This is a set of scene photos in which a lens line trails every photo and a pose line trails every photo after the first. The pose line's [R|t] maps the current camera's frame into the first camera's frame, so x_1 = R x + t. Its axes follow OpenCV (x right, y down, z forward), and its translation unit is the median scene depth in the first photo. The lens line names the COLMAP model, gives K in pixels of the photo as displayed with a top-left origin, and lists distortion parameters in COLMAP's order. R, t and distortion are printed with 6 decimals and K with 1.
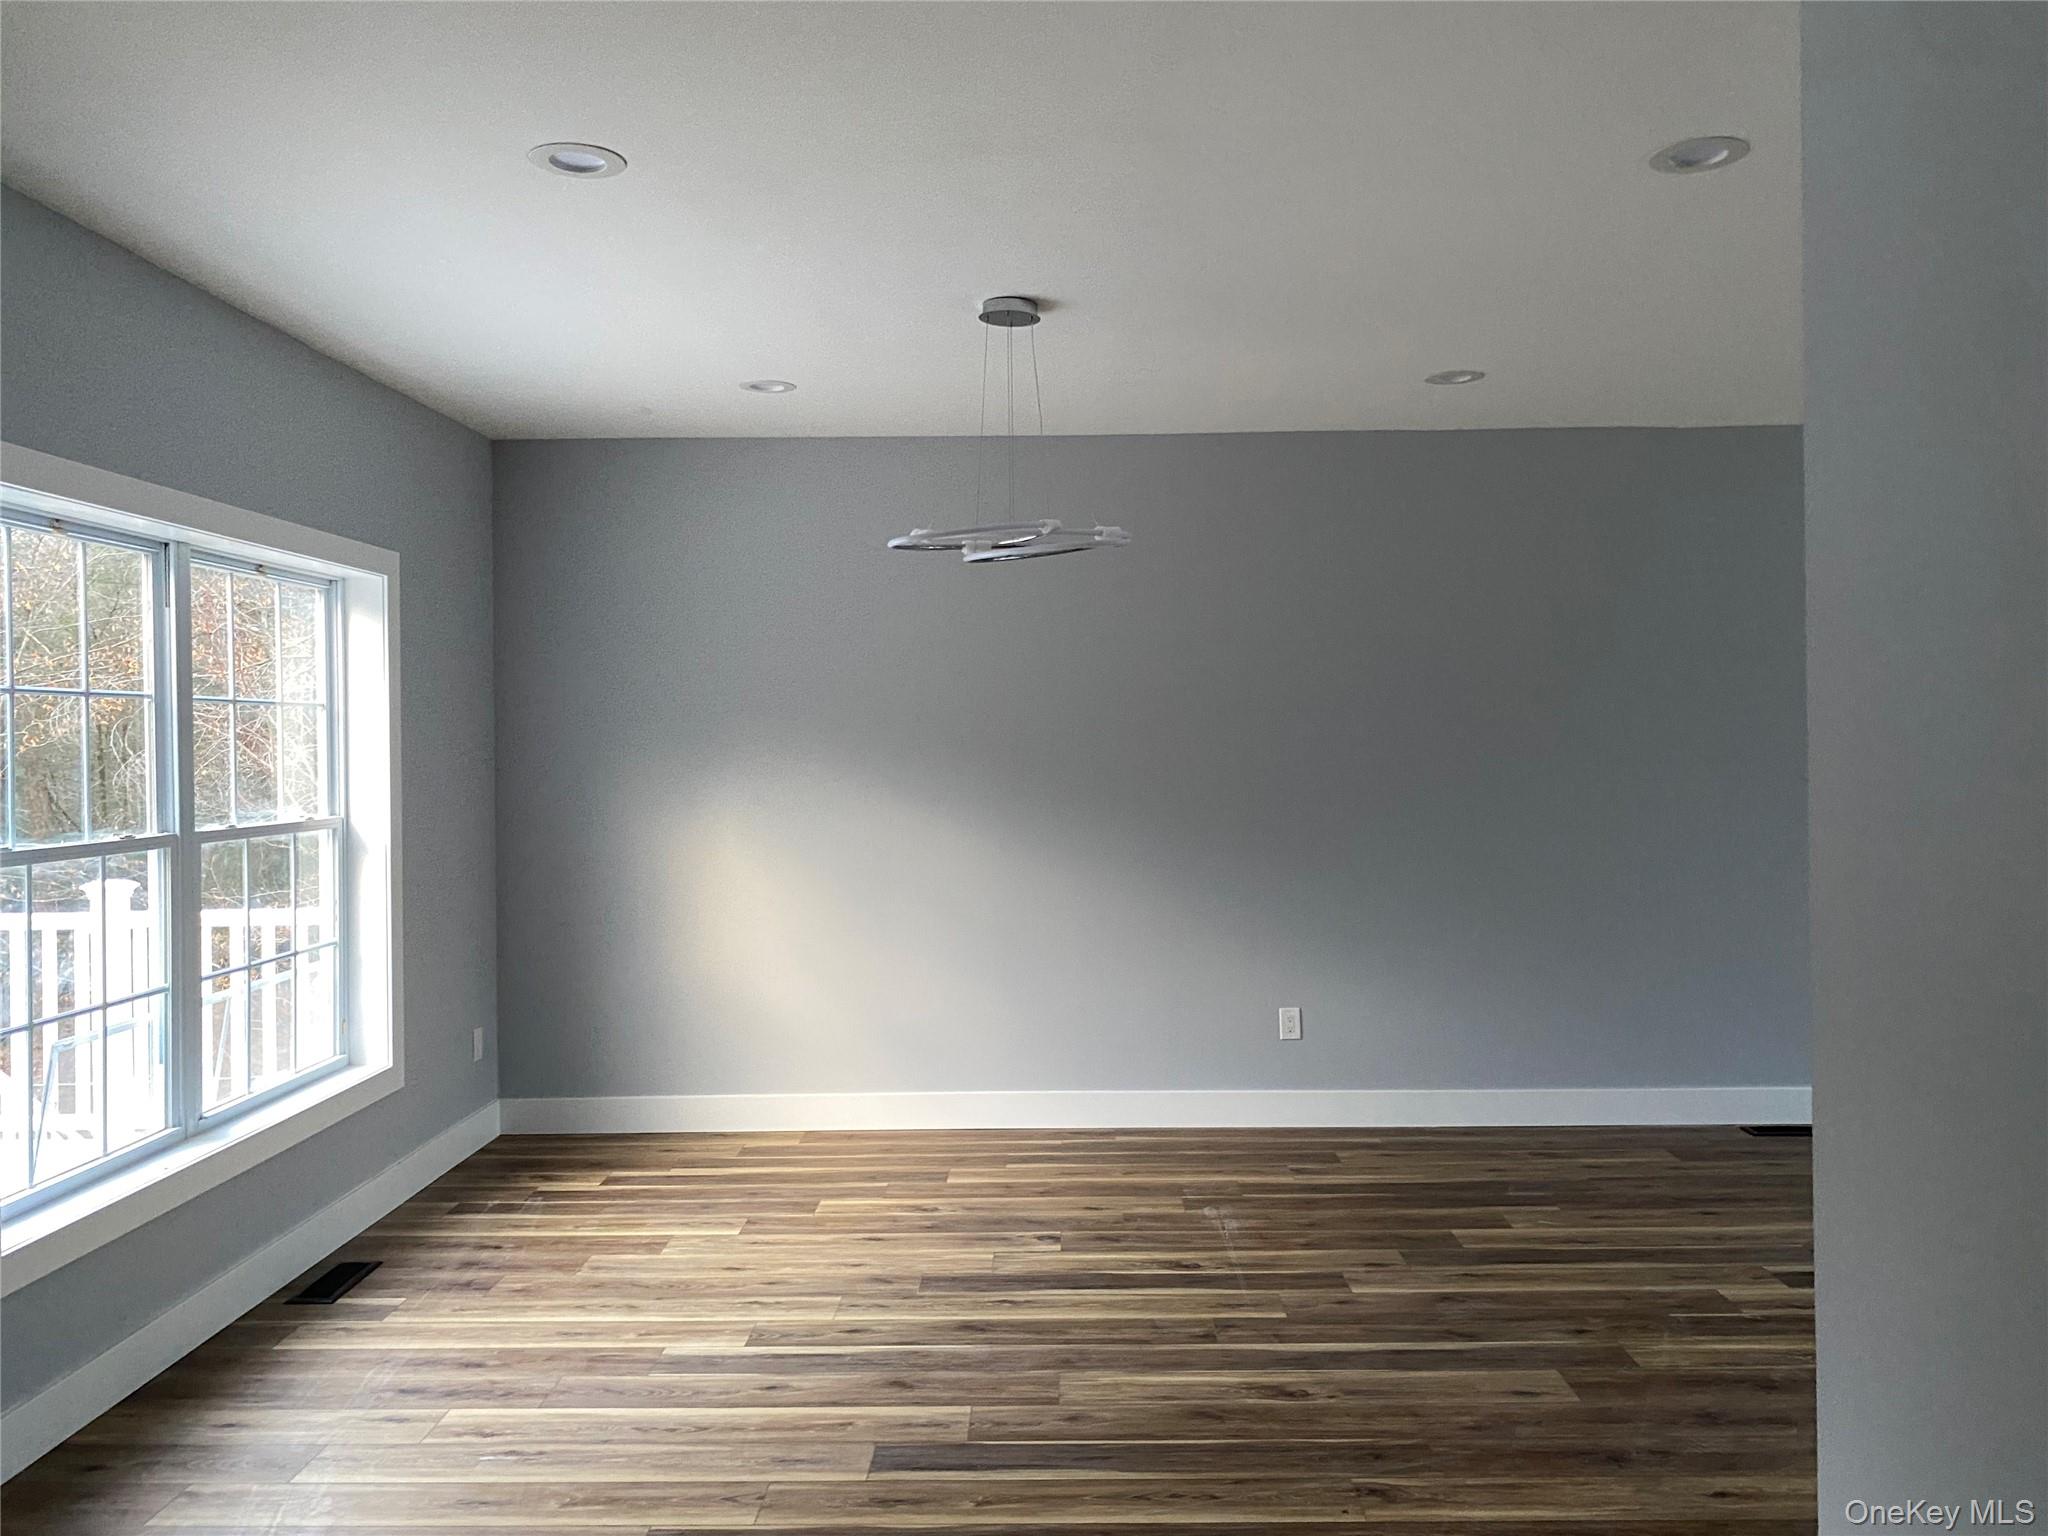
lens RADIAL K [[1540.3, 0, 1025.8], [0, 1540.3, 748.1], [0, 0, 1]] dist [0.008115, -0.005186]
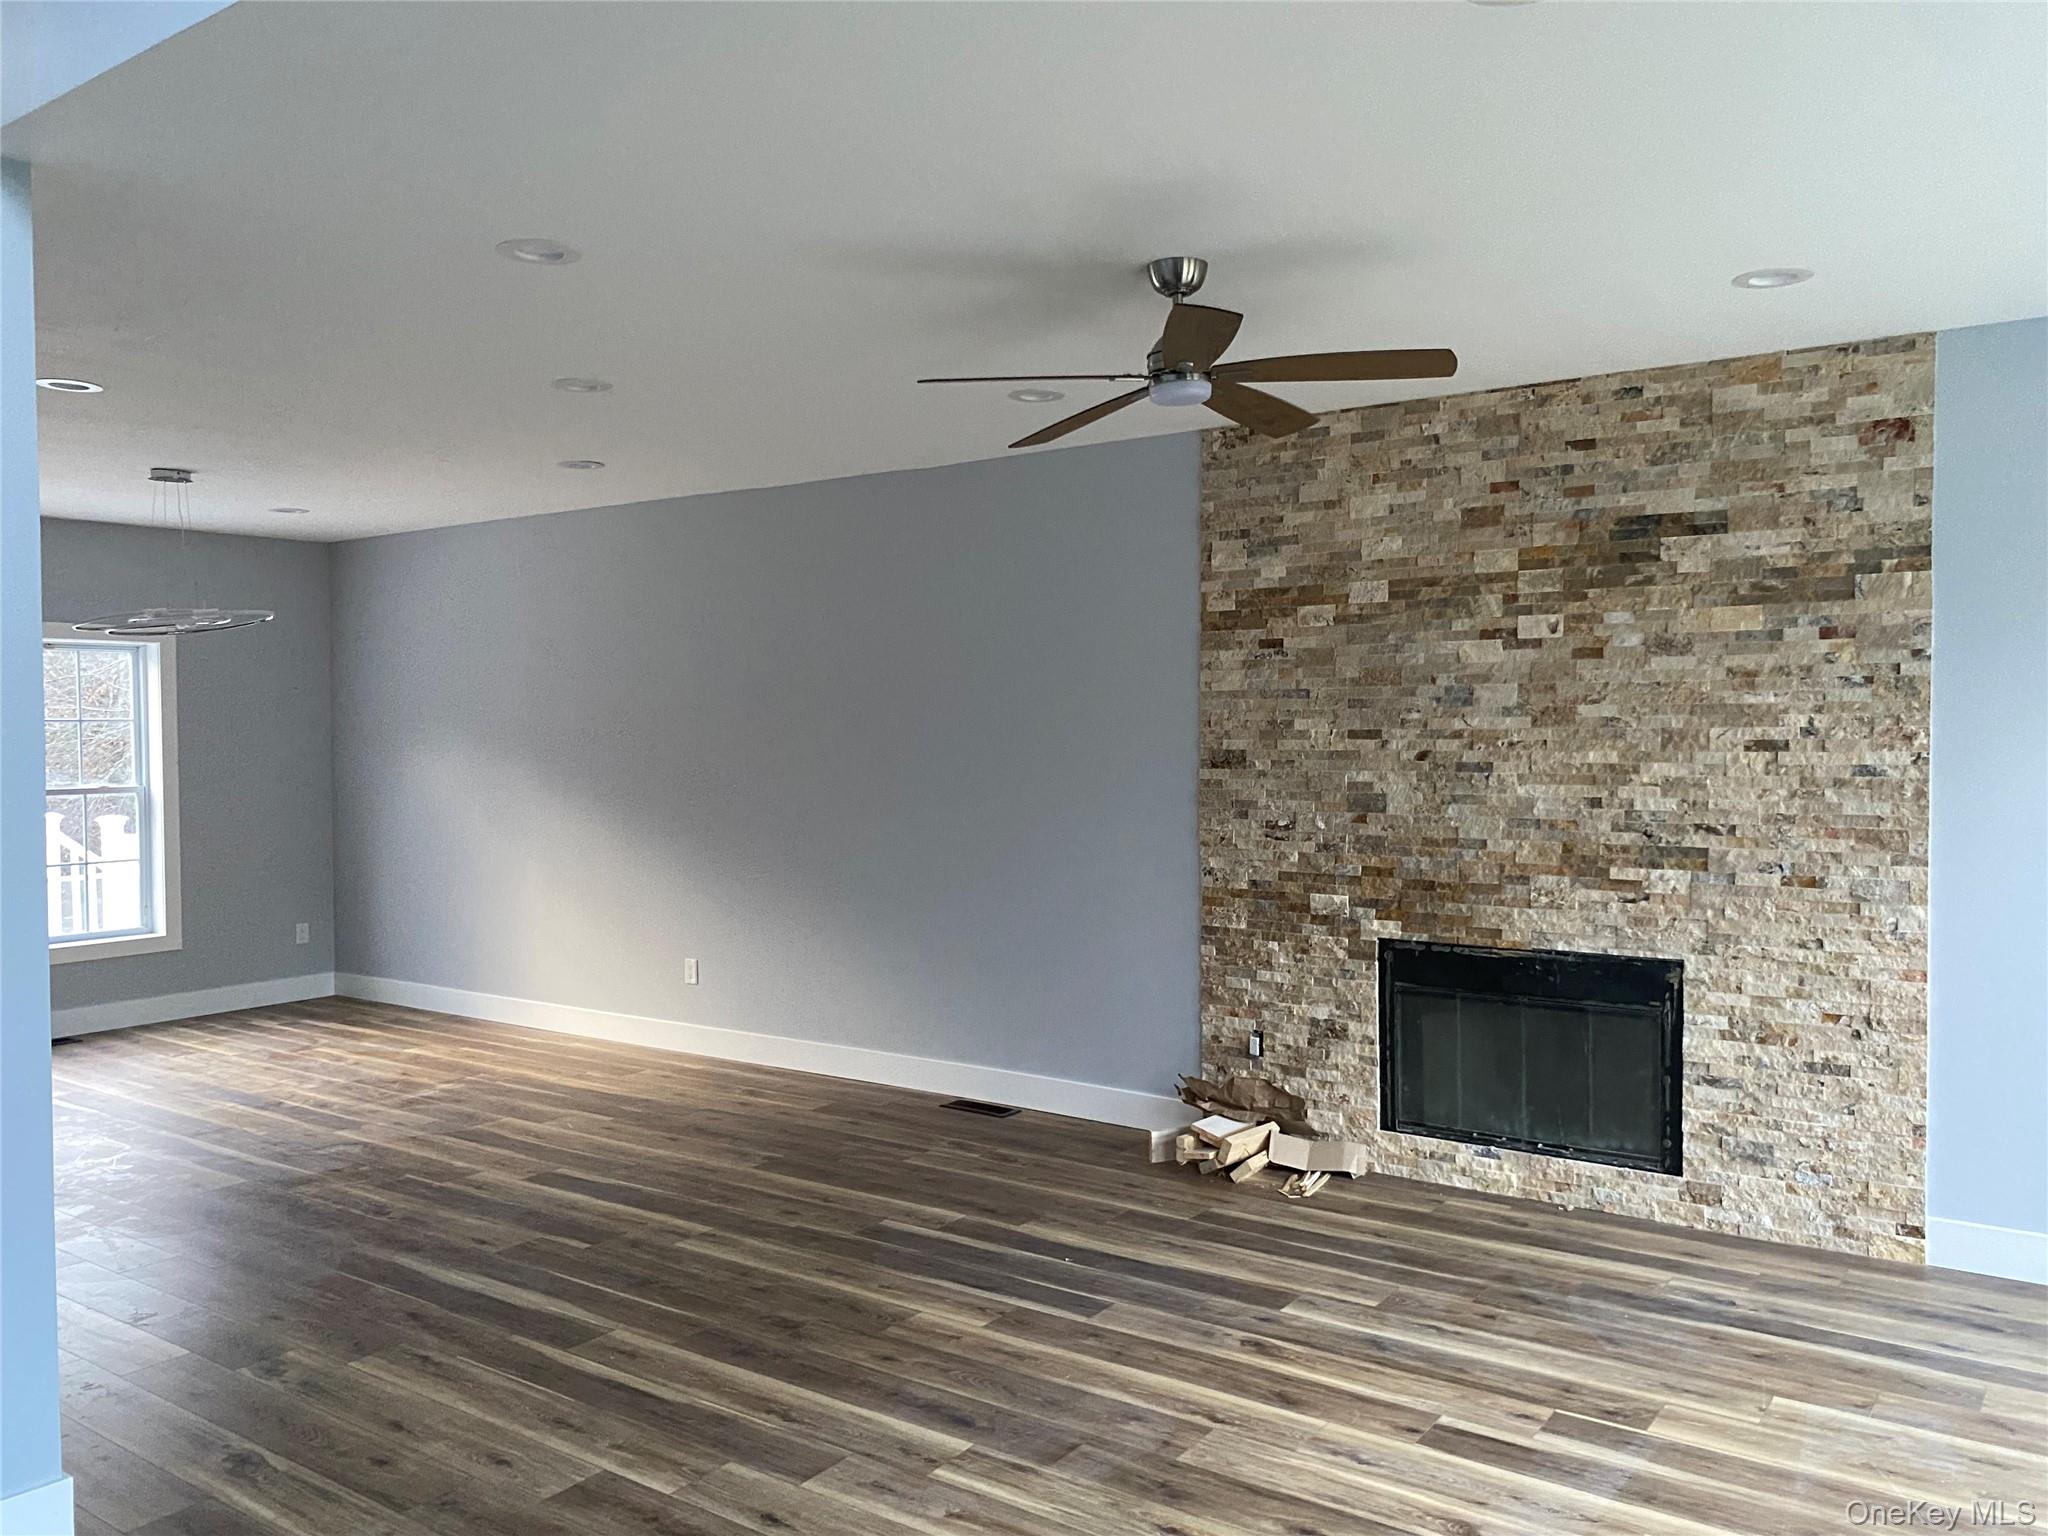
lens RADIAL K [[1540.3, 0, 1015.1], [0, 1540.3, 782.6], [0, 0, 1]] dist [0.008115, -0.005186]
pose [[0.828401, 0.026724, -0.559498, 1.499644], [-0.001705, 0.998977, 0.045191, -0.043375], [0.560133, -0.036482, 0.827599, 0.161231]]
